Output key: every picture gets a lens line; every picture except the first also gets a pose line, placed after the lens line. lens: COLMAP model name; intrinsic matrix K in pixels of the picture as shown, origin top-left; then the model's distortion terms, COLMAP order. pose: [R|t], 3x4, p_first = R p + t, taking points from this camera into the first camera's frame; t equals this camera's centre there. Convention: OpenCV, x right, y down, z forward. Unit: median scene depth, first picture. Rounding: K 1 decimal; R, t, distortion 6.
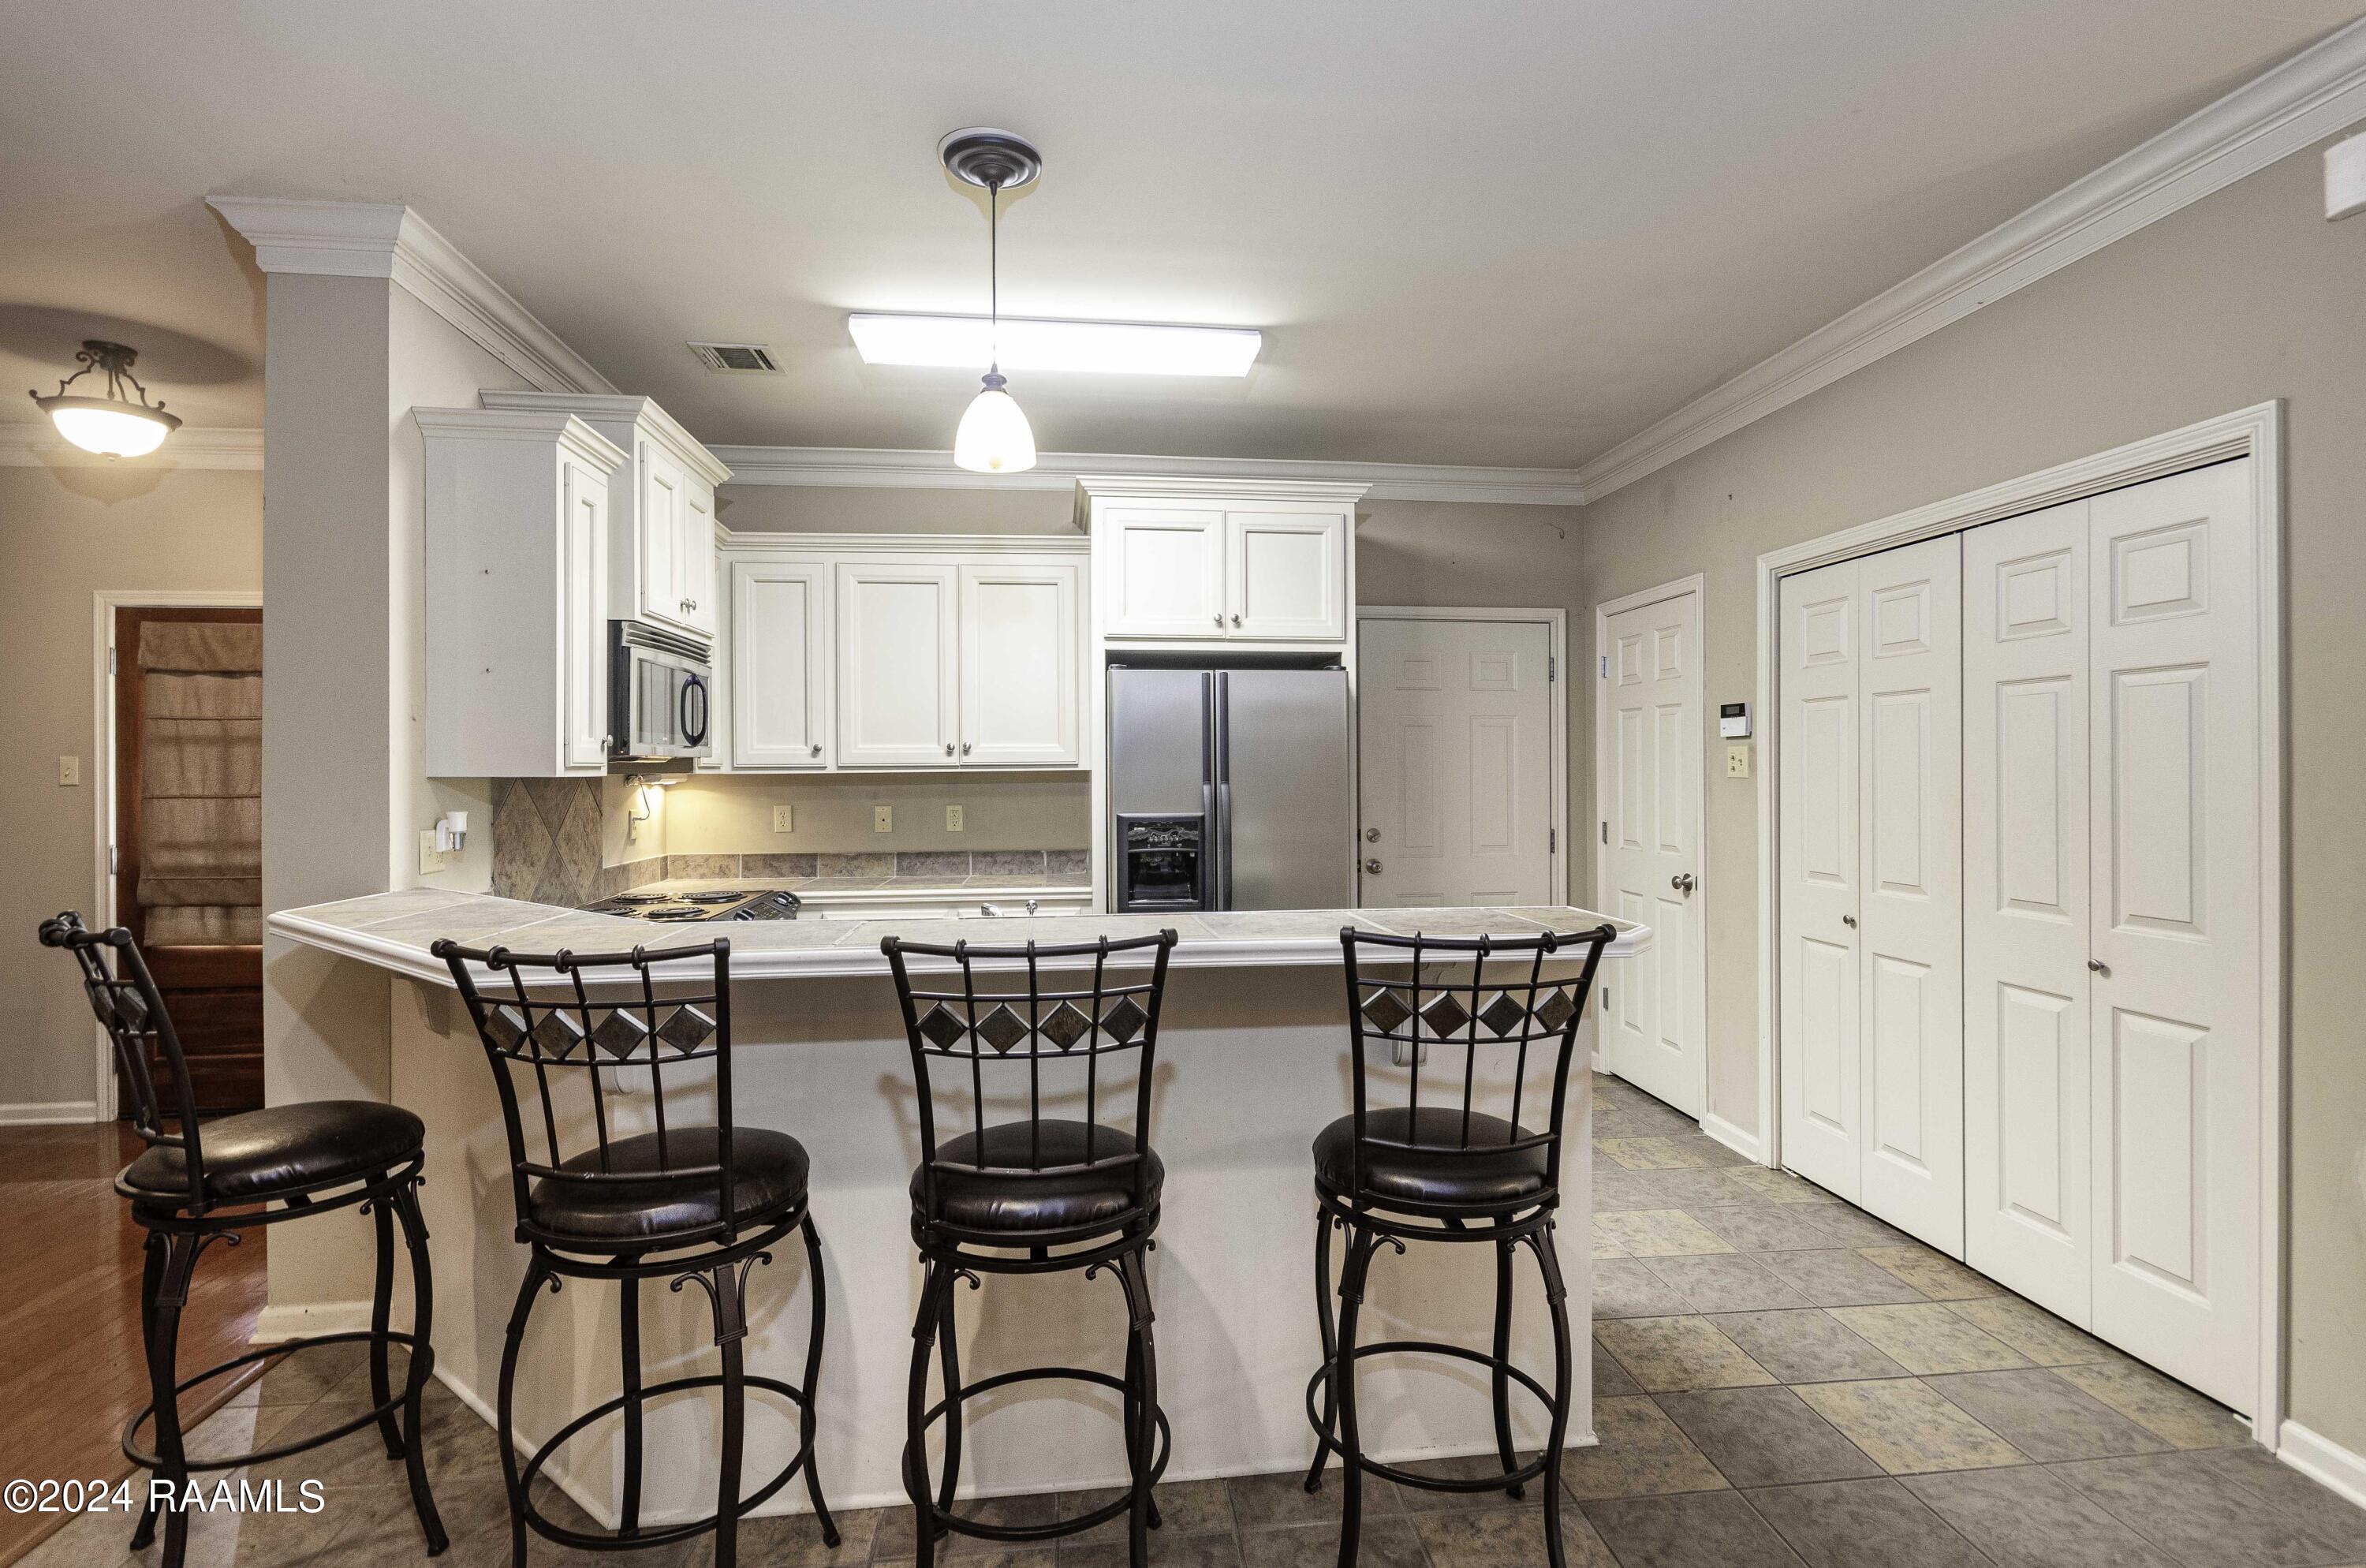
lens RADIAL K [[1088.8, 0, 1187.7], [0, 1088.8, 774.5], [0, 0, 1]] dist [-0.002183, -0.000631]
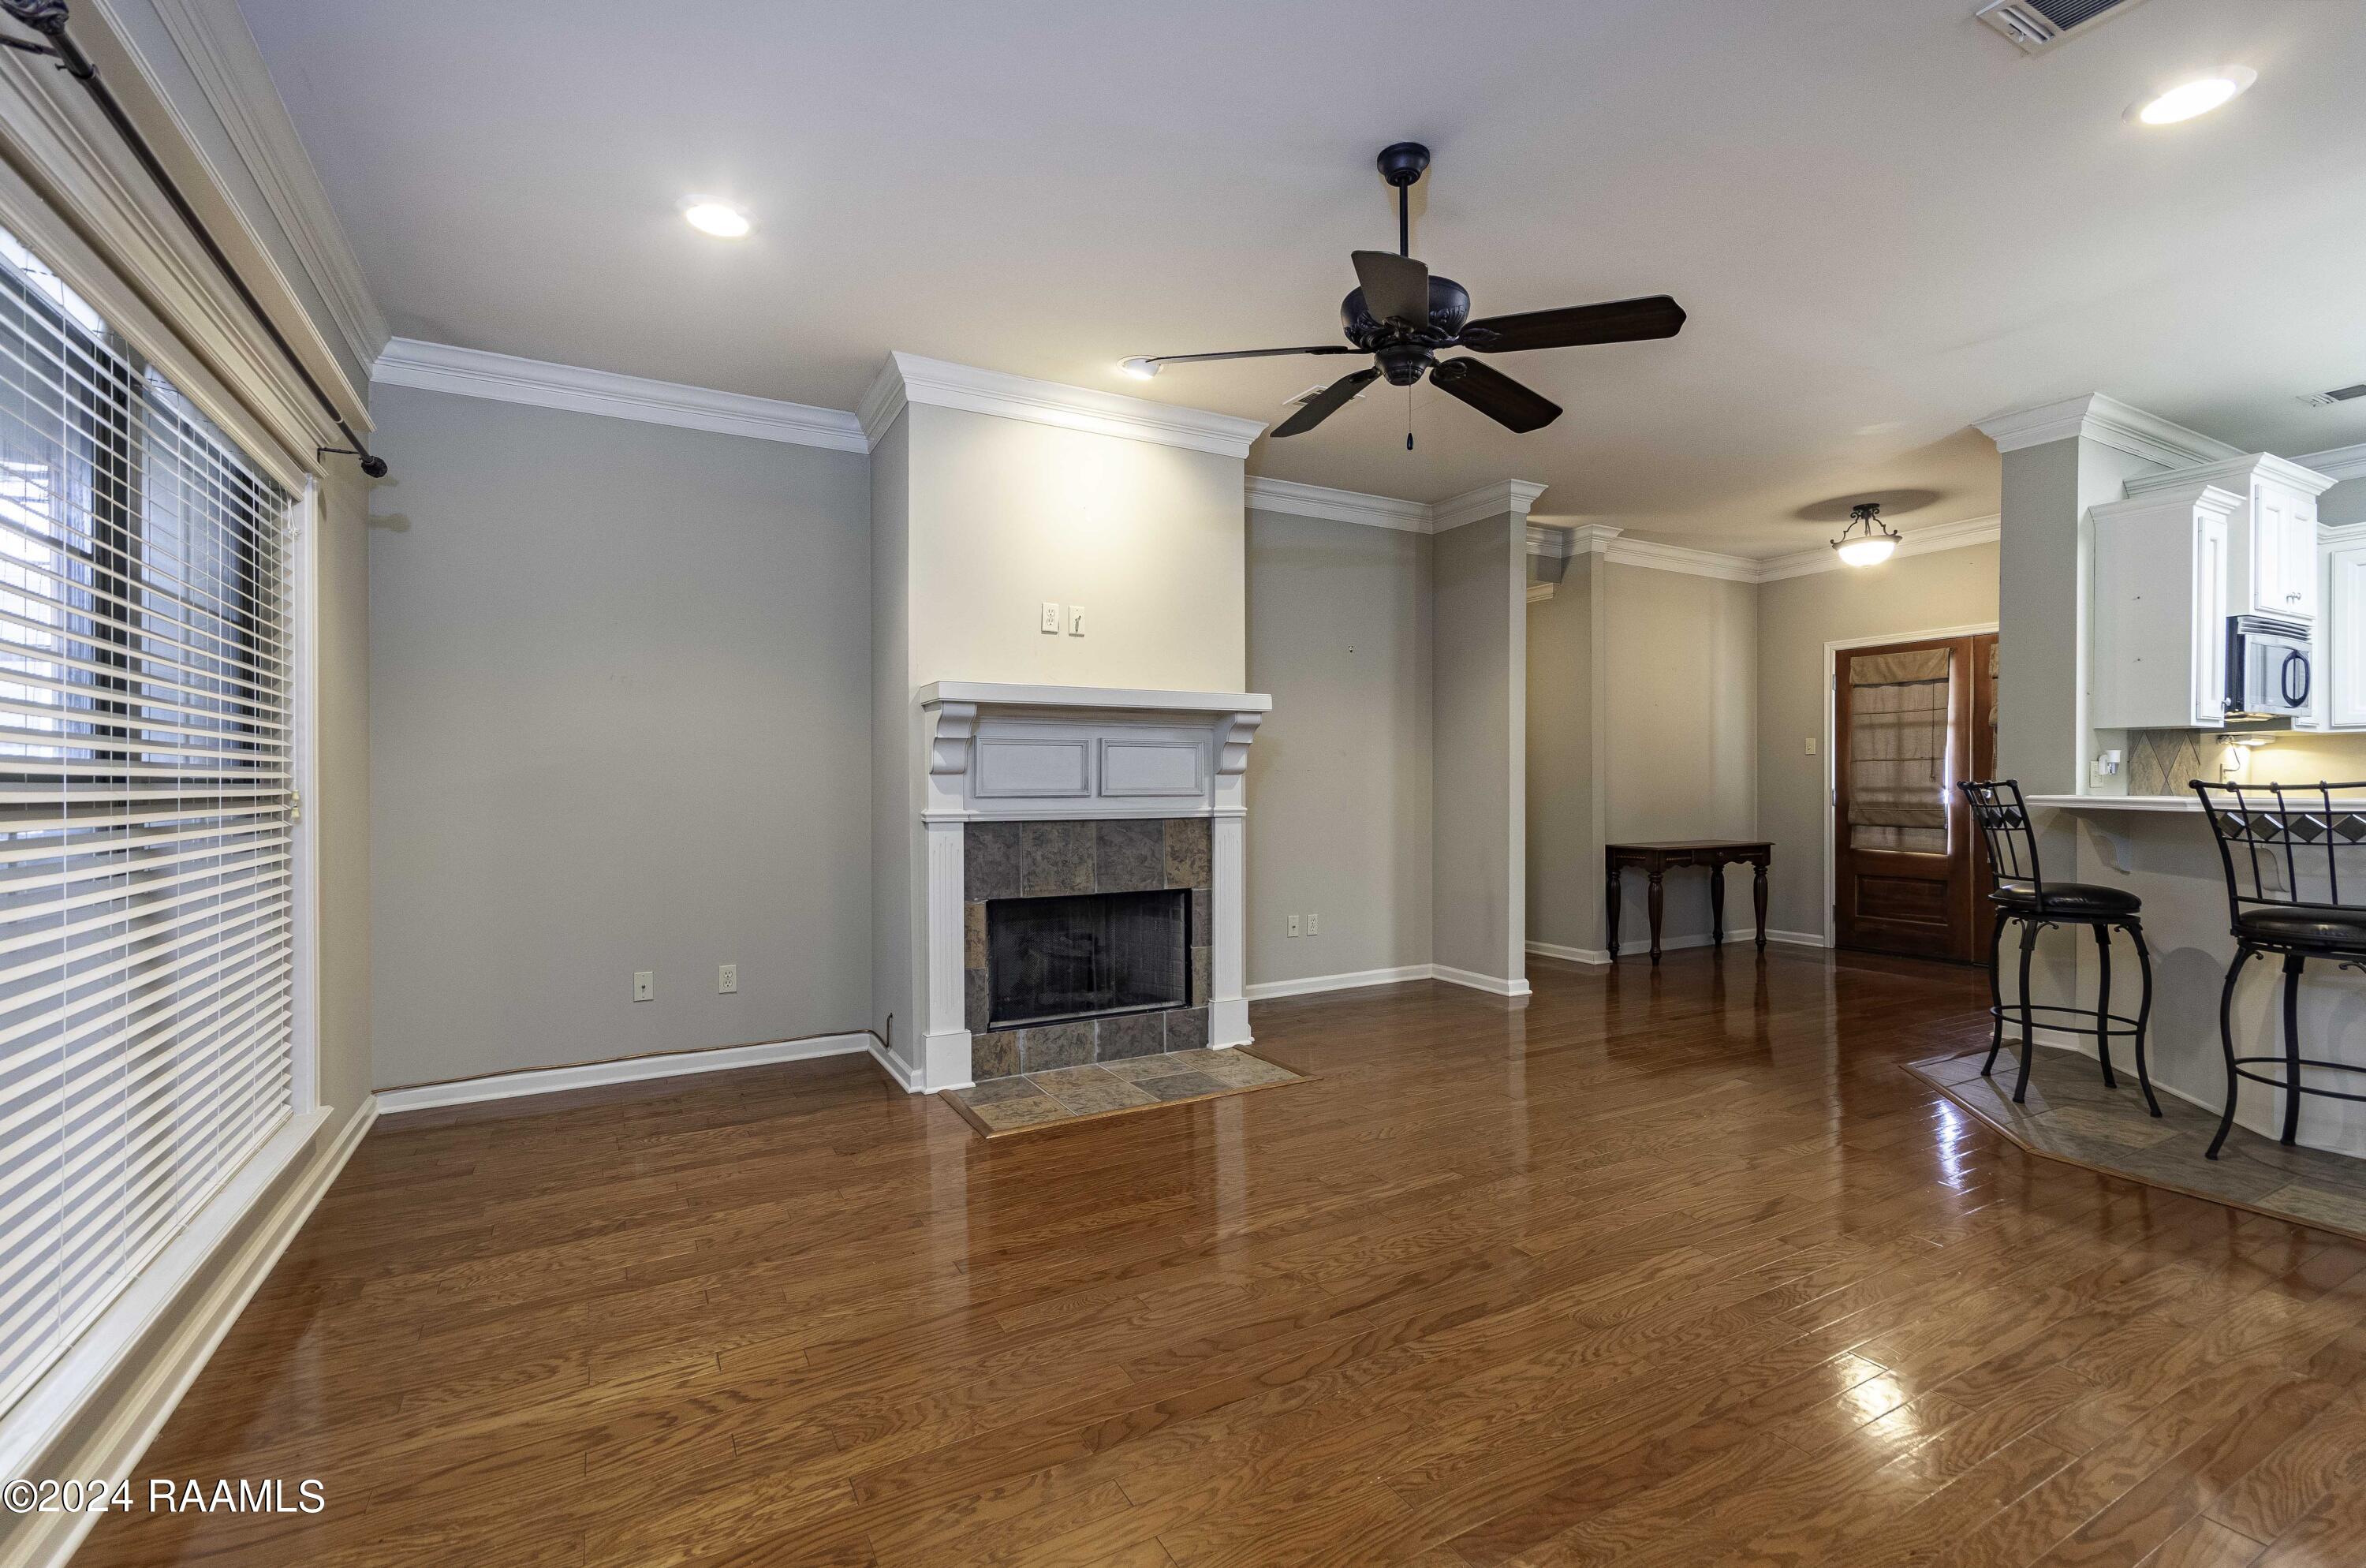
lens RADIAL K [[1059.3, 0, 1205.2], [0, 1059.3, 787.8], [0, 0, 1]] dist [0.011444, -0.000331]
pose [[0.390210, 0.005865, -0.920707, 0.182706], [-0.004633, 0.999980, 0.004406, 0.062415], [0.920714, 0.002547, 0.390229, -0.599662]]
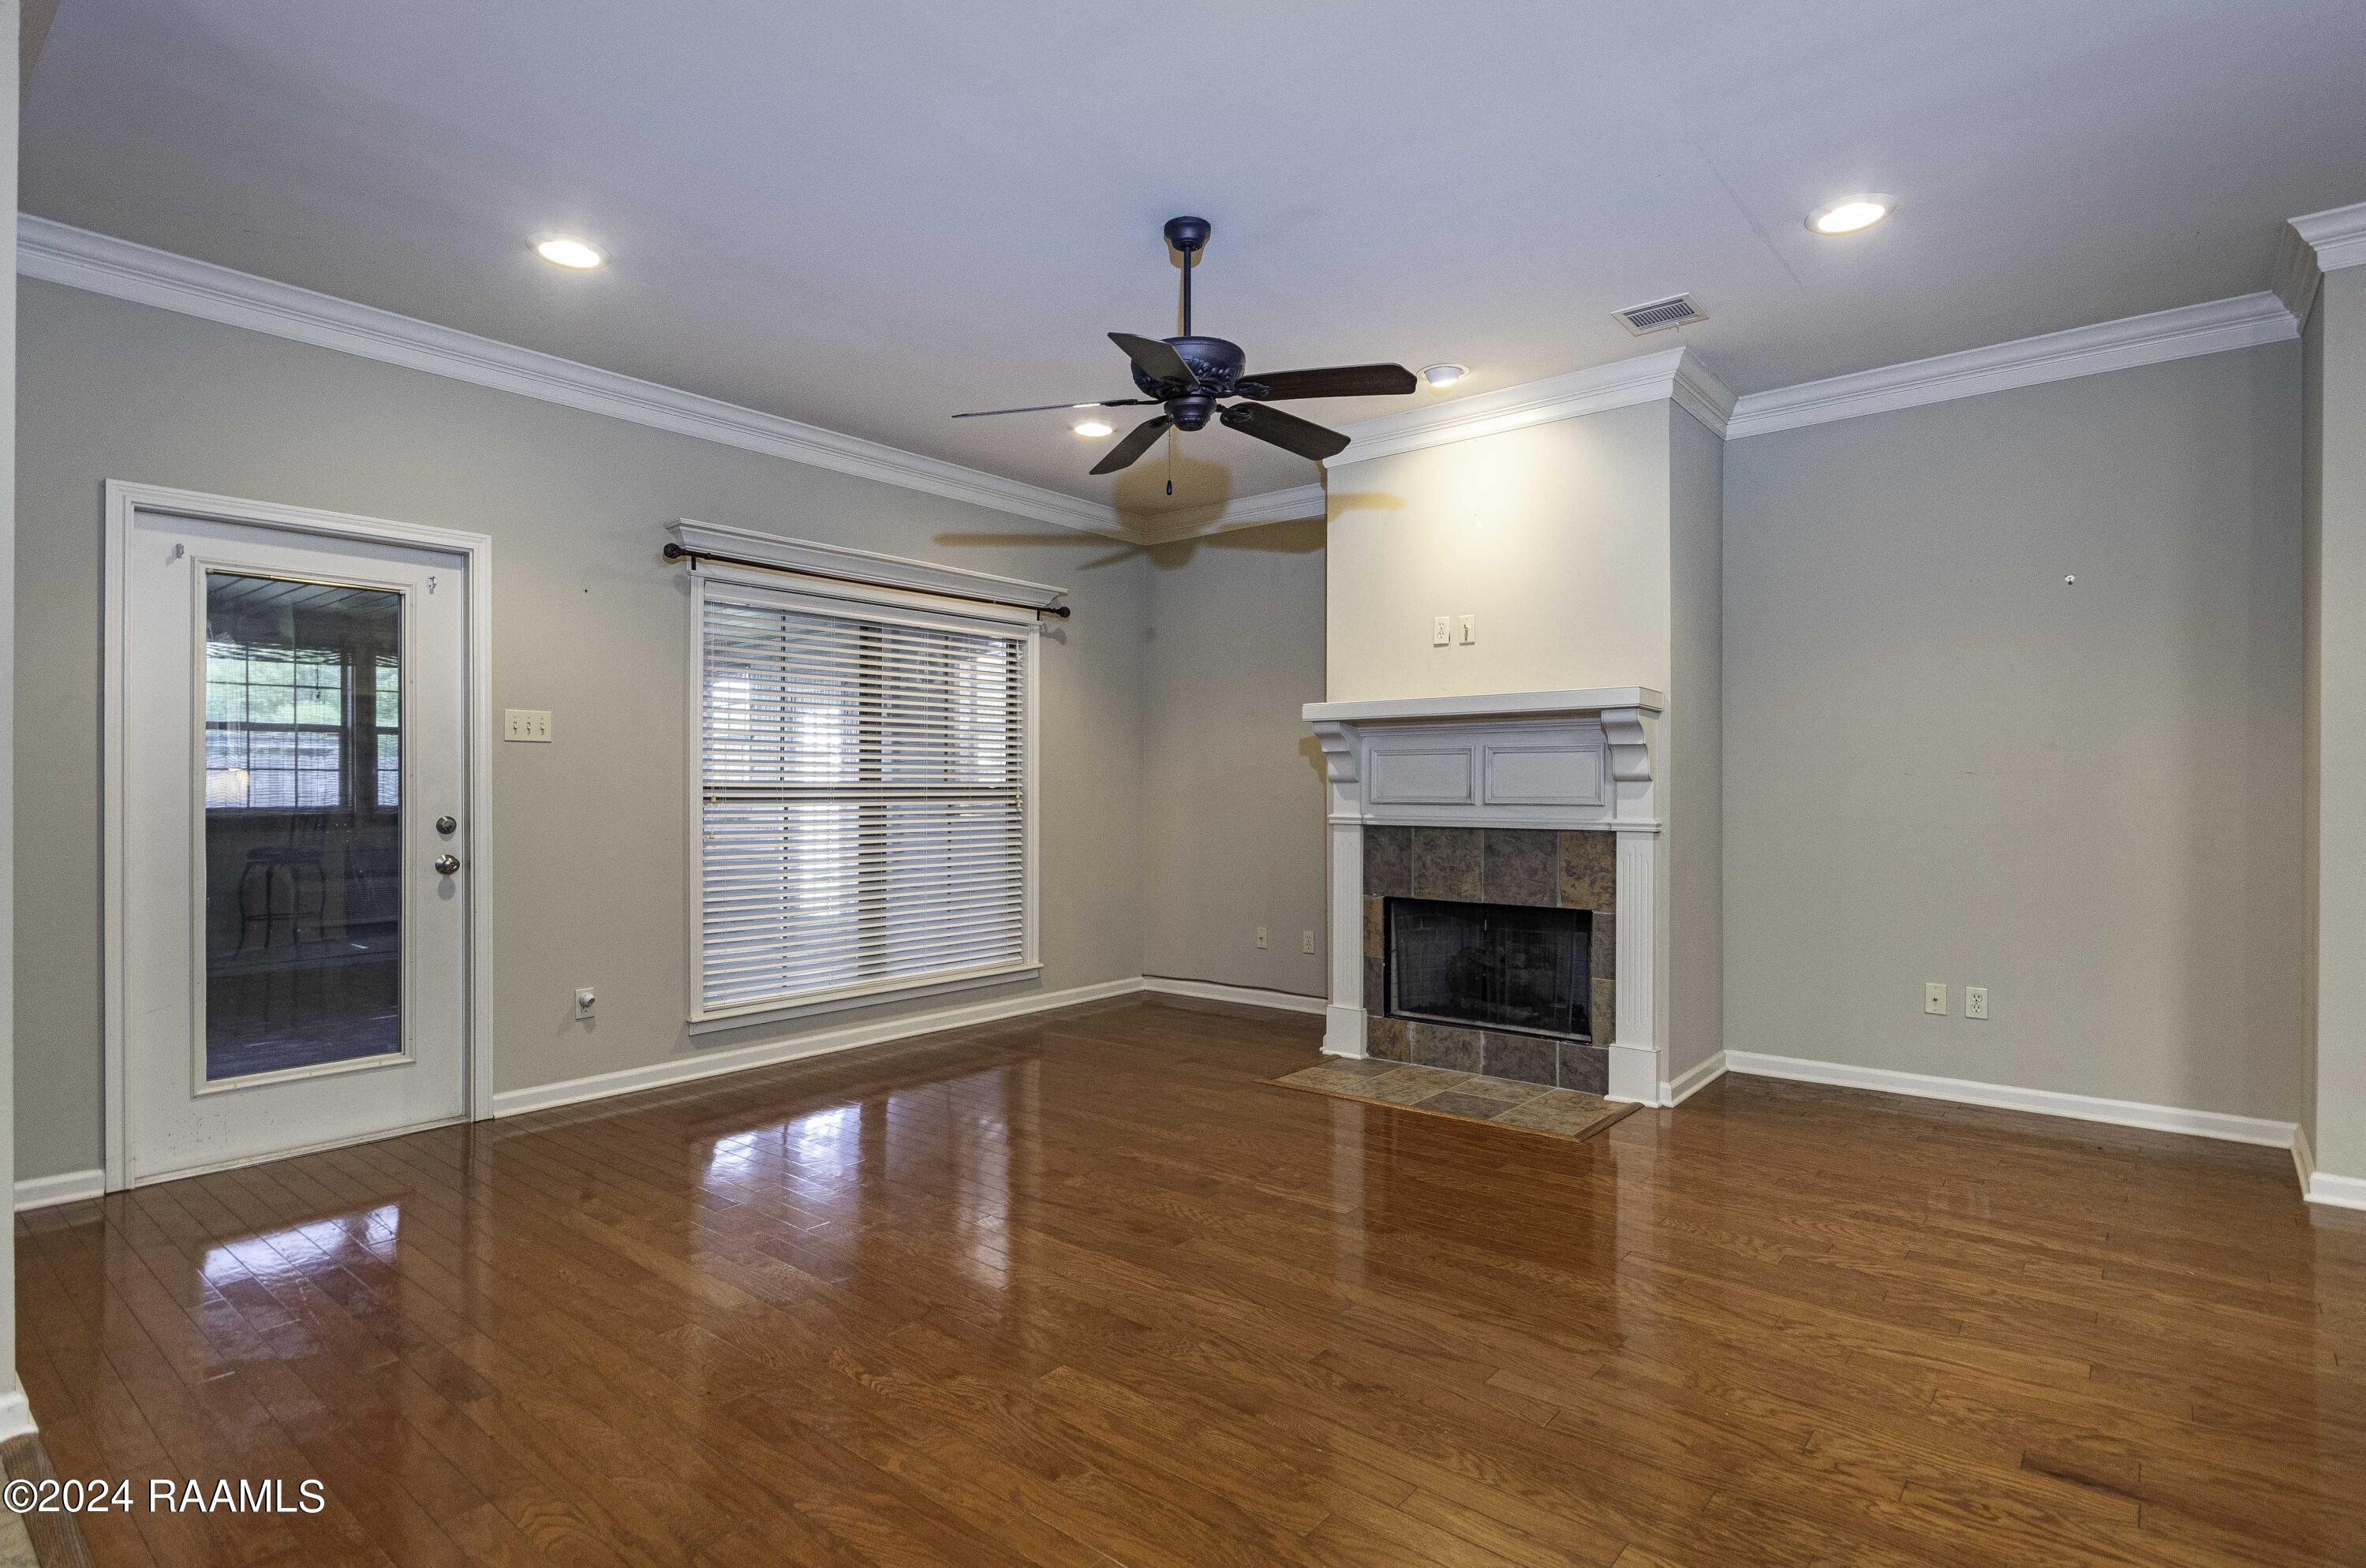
lens RADIAL K [[1183.7, 0, 1183.0], [0, 1183.7, 784.0], [0, 0, 1]] dist [0.000405, -0.001331]
pose [[-0.723507, 0.001111, -0.690316, 0.184303], [-0.002057, 0.999991, 0.003765, 0.052199], [0.690314, 0.004144, -0.723498, 0.363693]]
